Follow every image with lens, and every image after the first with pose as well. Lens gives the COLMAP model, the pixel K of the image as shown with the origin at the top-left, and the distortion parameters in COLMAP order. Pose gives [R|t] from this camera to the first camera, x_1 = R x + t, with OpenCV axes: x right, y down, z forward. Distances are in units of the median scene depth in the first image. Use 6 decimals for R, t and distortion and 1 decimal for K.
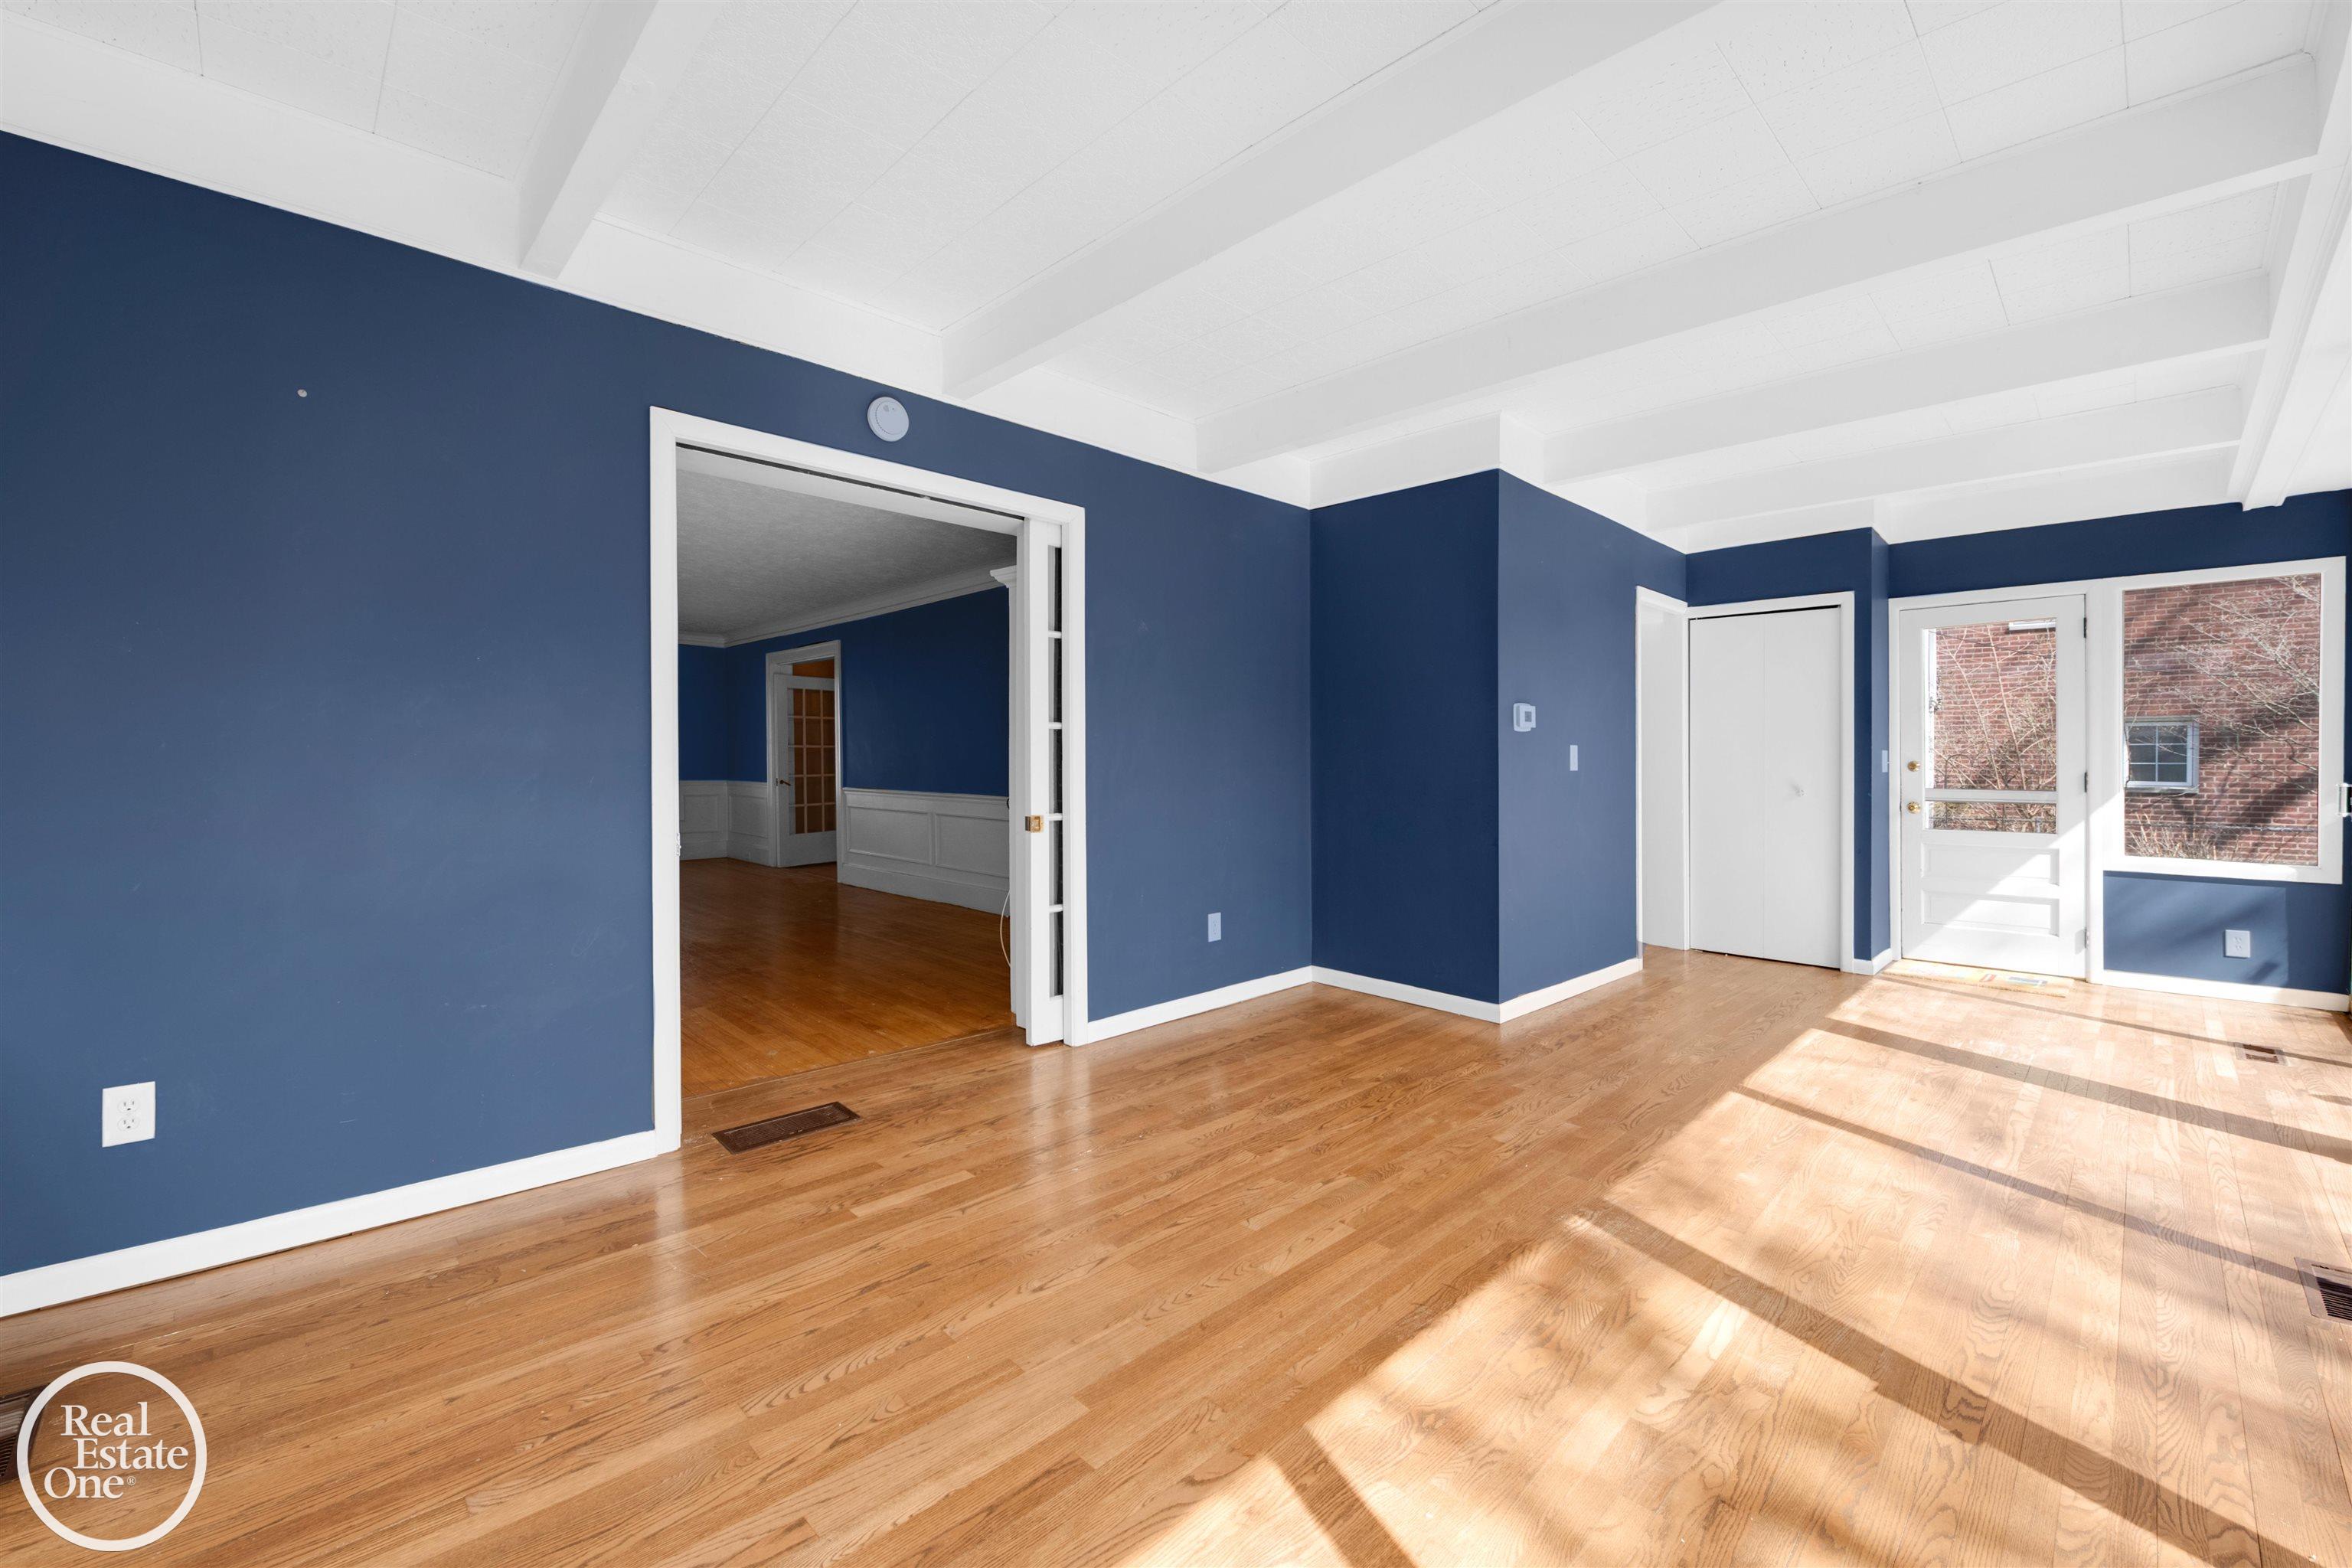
lens RADIAL K [[967.0, 0, 1163.7], [0, 967.0, 779.7], [0, 0, 1]] dist [0.001466, 0.000070]
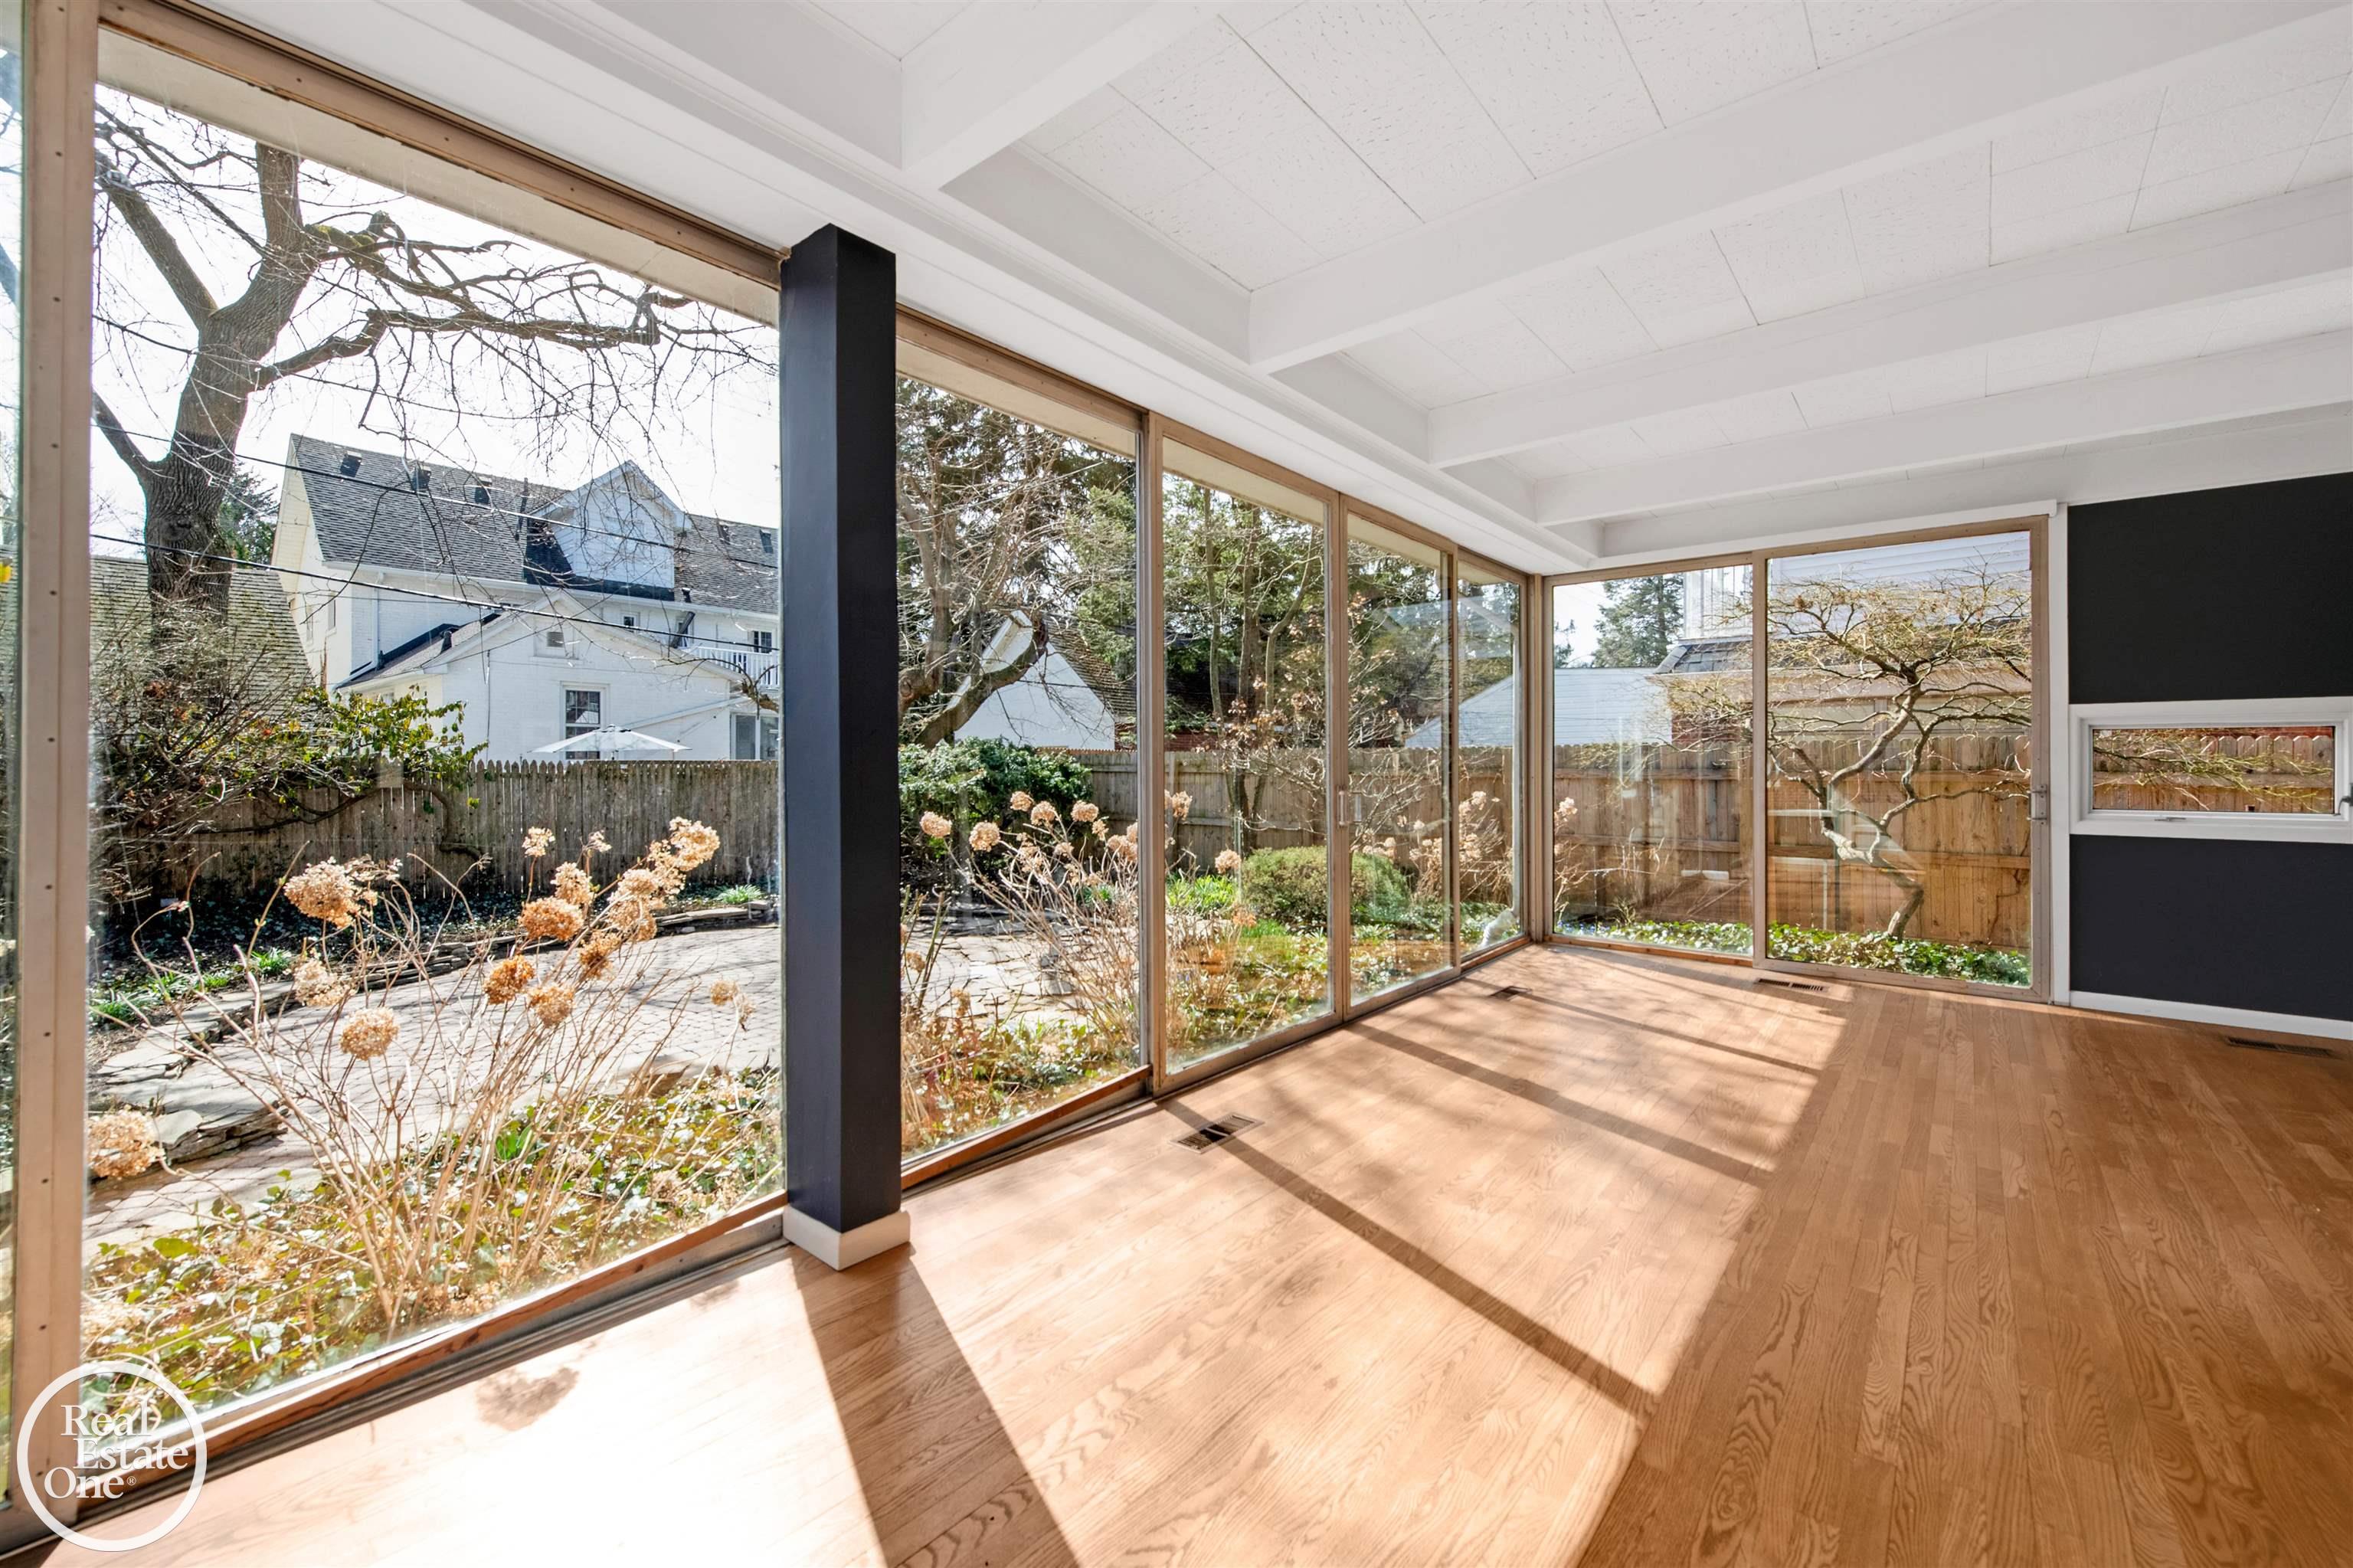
lens RADIAL K [[967.4, 0, 1164.1], [0, 967.4, 779.7], [0, 0, 1]] dist [0.001466, 0.000070]
pose [[-0.994376, -0.022810, -0.103424, 0.401662], [-0.026881, 0.998911, 0.038144, -0.007738], [0.102441, 0.040710, -0.993906, 0.650800]]
